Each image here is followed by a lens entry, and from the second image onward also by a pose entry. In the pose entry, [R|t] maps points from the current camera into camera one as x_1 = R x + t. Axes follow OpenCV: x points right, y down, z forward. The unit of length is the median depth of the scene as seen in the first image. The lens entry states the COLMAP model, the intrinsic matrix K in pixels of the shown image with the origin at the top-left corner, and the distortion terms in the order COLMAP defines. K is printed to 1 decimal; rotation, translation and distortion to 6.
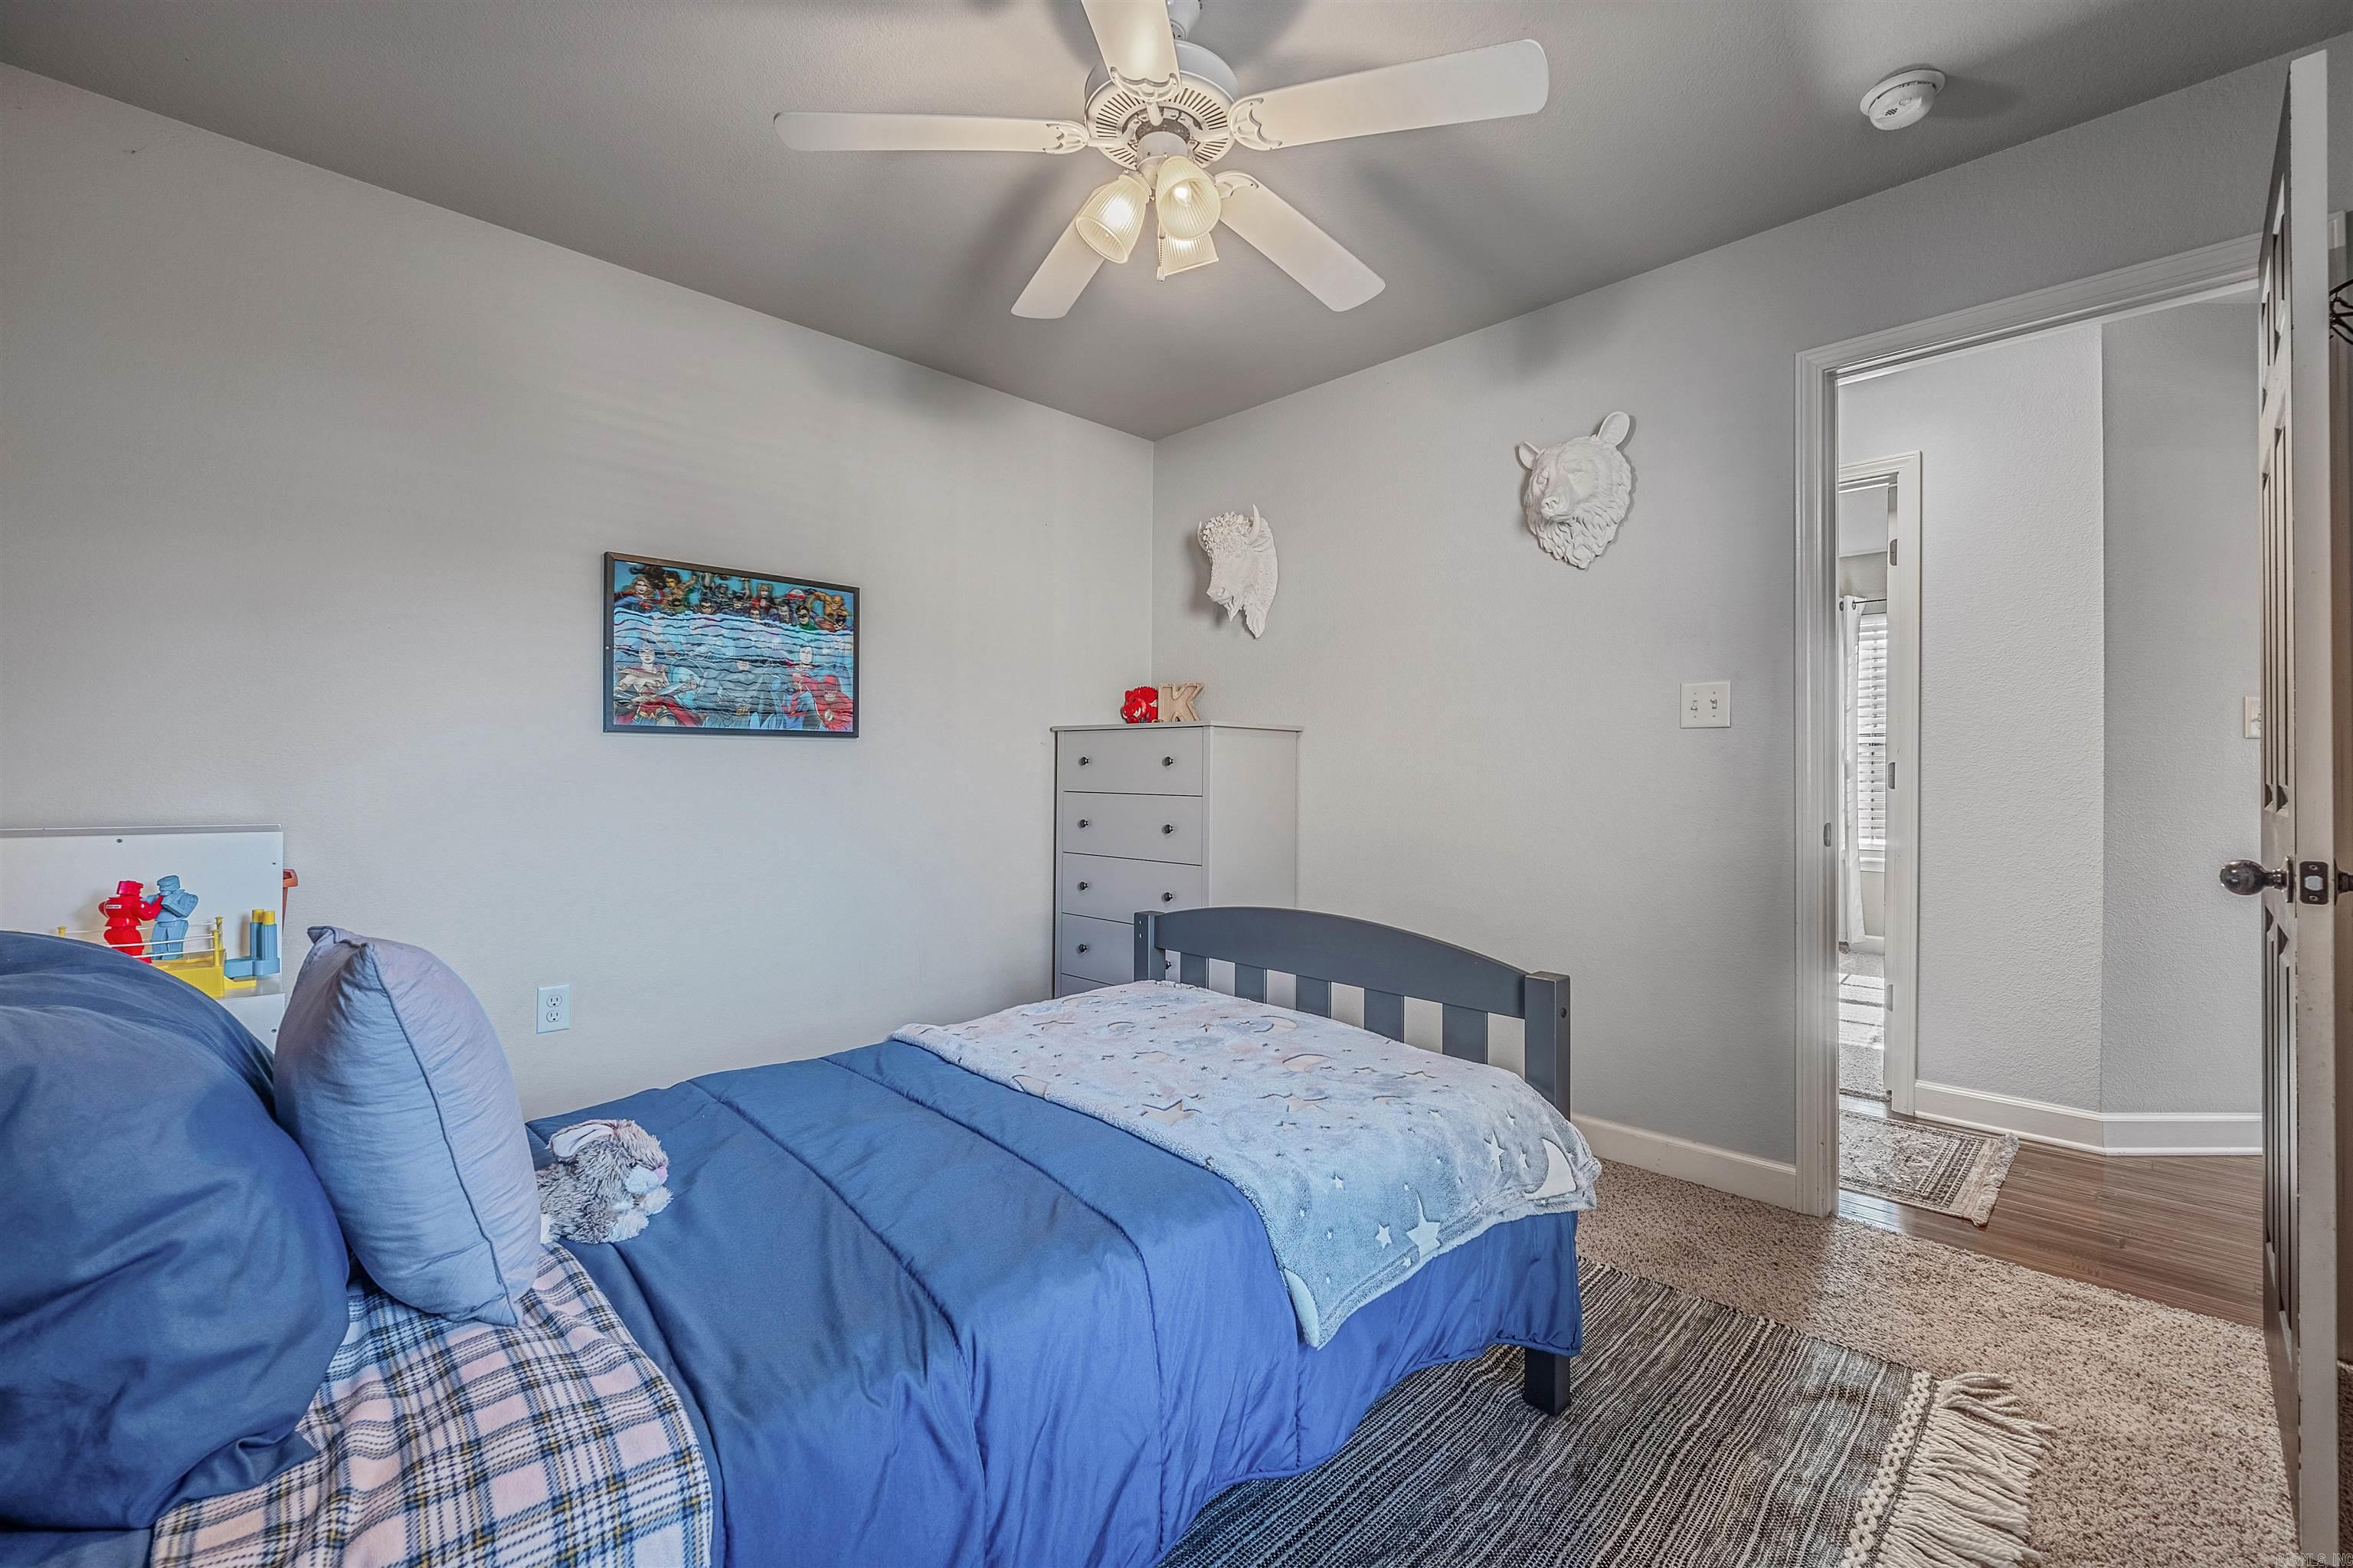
lens RADIAL K [[994.9, 0, 1191.1], [0, 994.9, 778.1], [0, 0, 1]] dist [-0.005062, -0.000302]
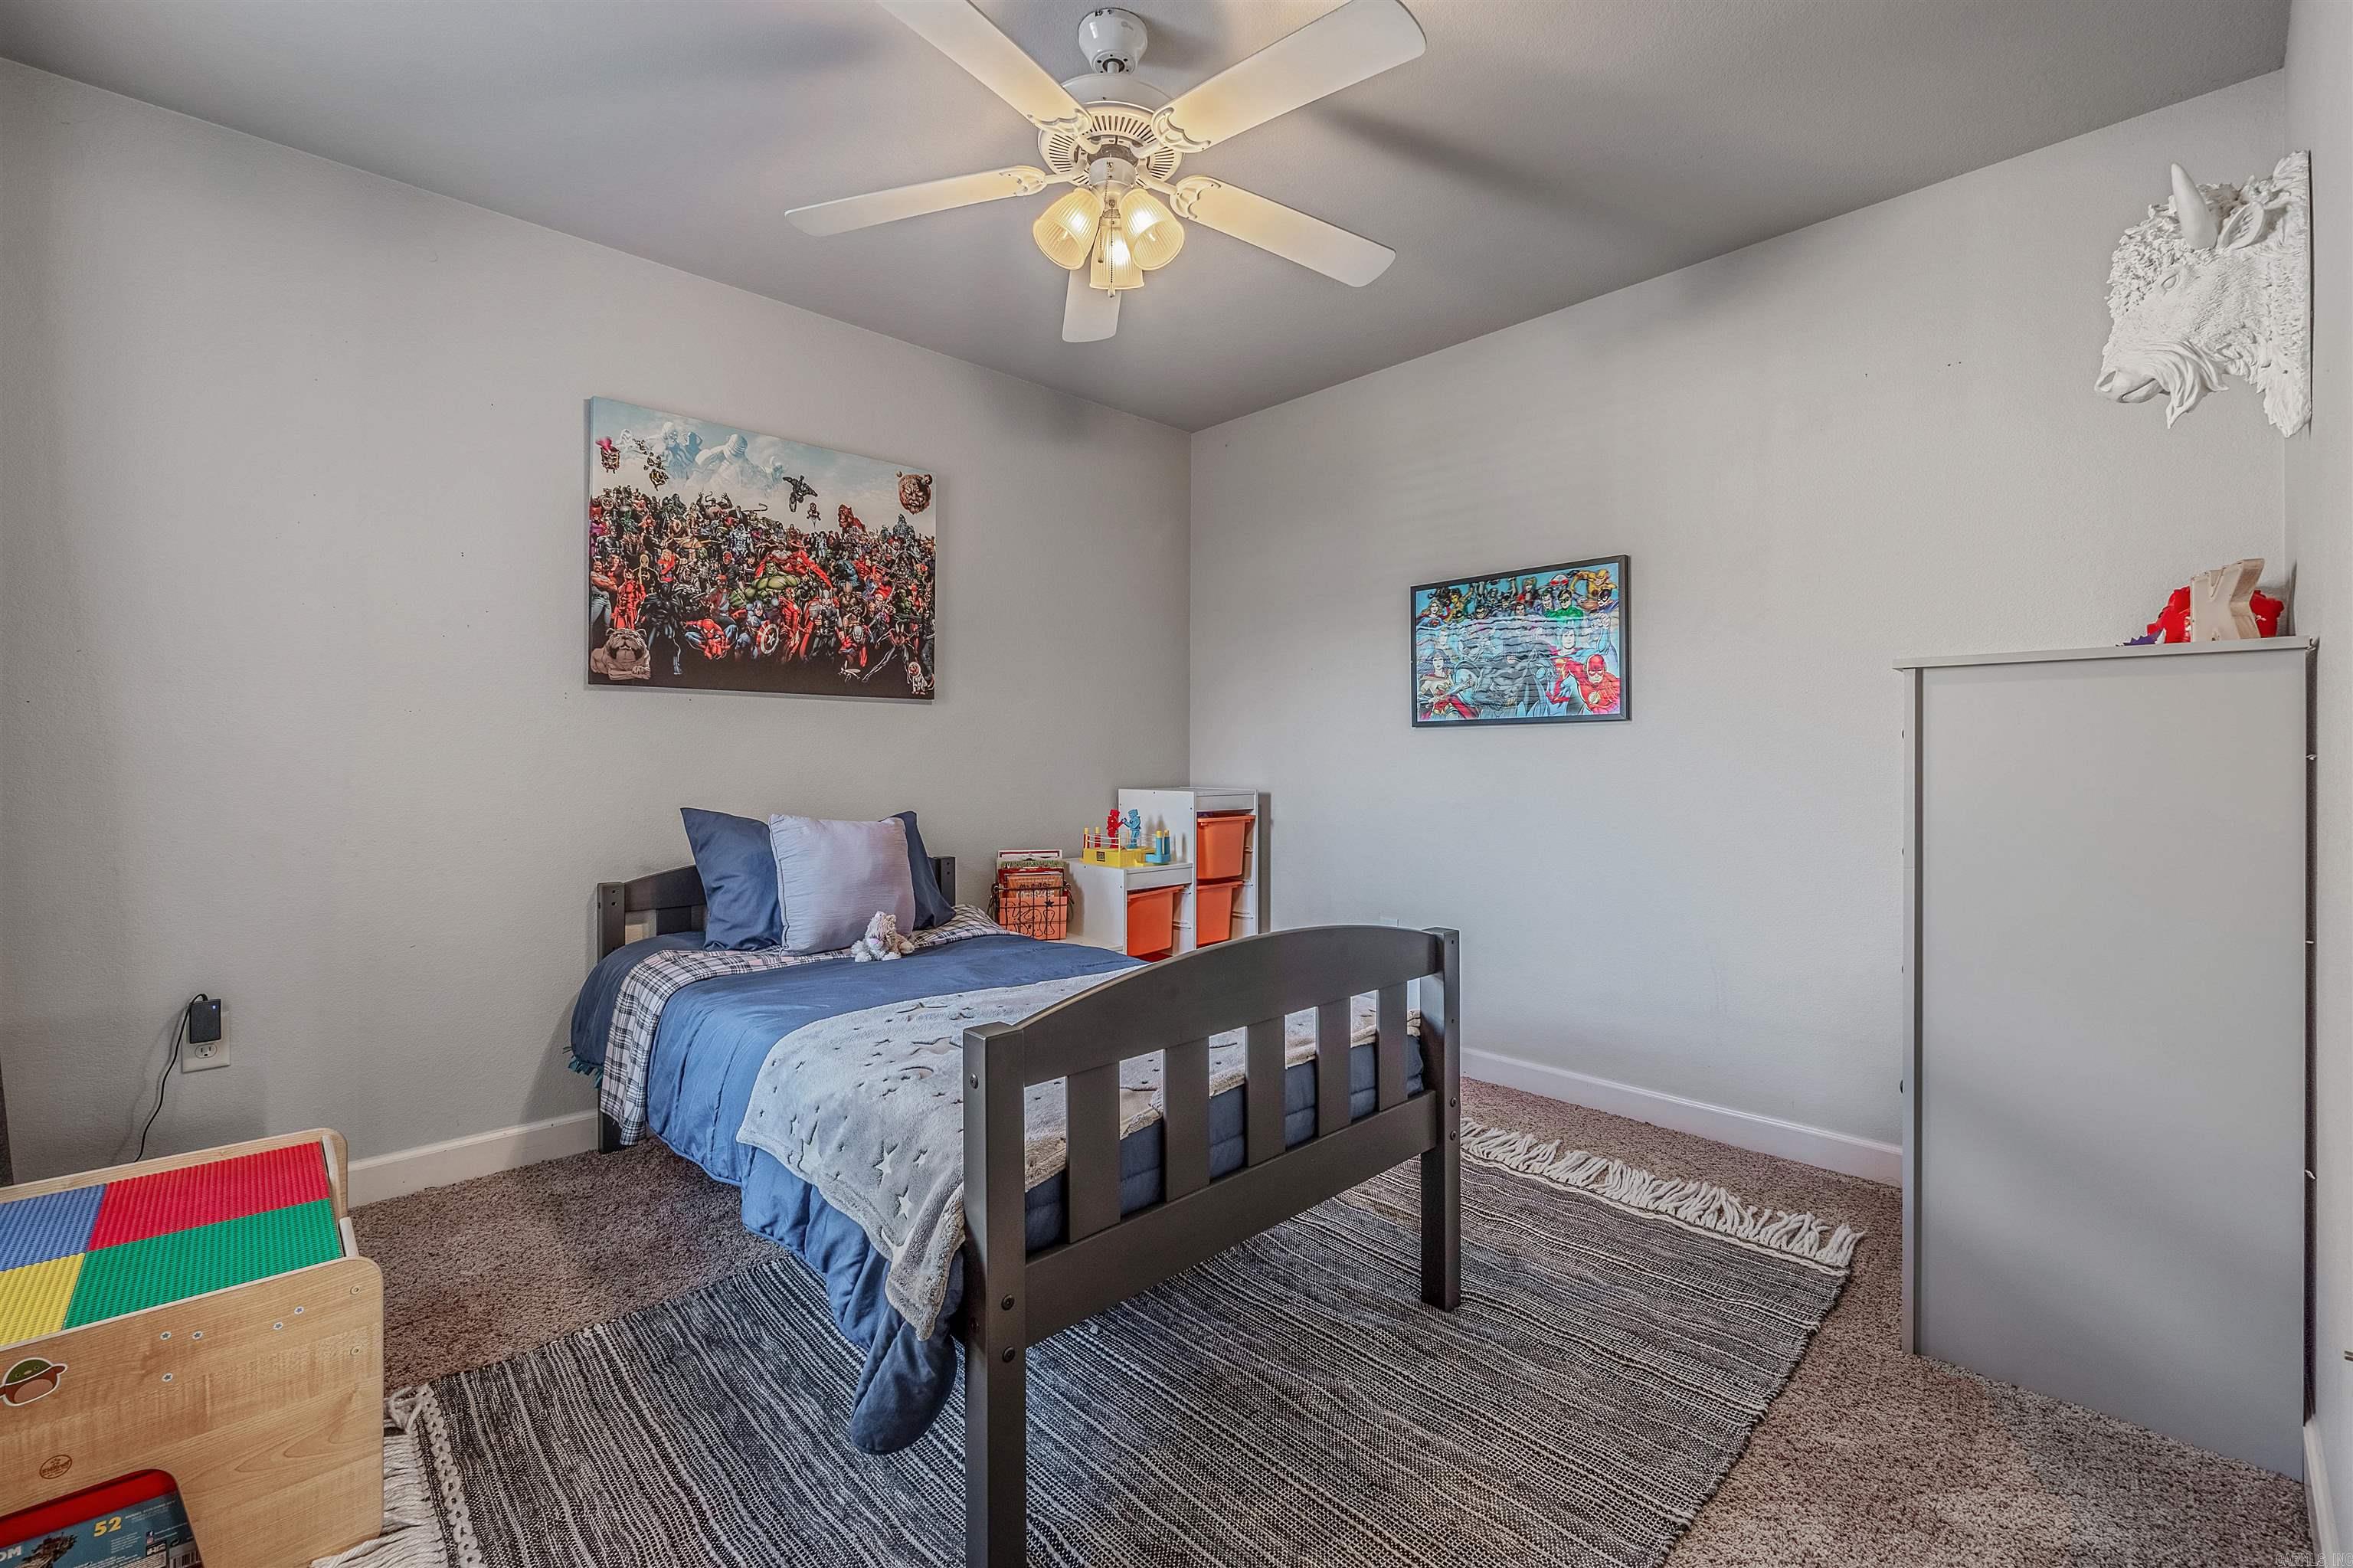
lens RADIAL K [[994.9, 0, 1191.1], [0, 994.9, 778.1], [0, 0, 1]] dist [-0.005062, -0.000302]
pose [[-0.021408, 0.012014, -0.999699, 0.656533], [-0.006057, 0.999908, 0.012146, 0.004134], [0.999752, 0.006315, -0.021333, 0.703450]]
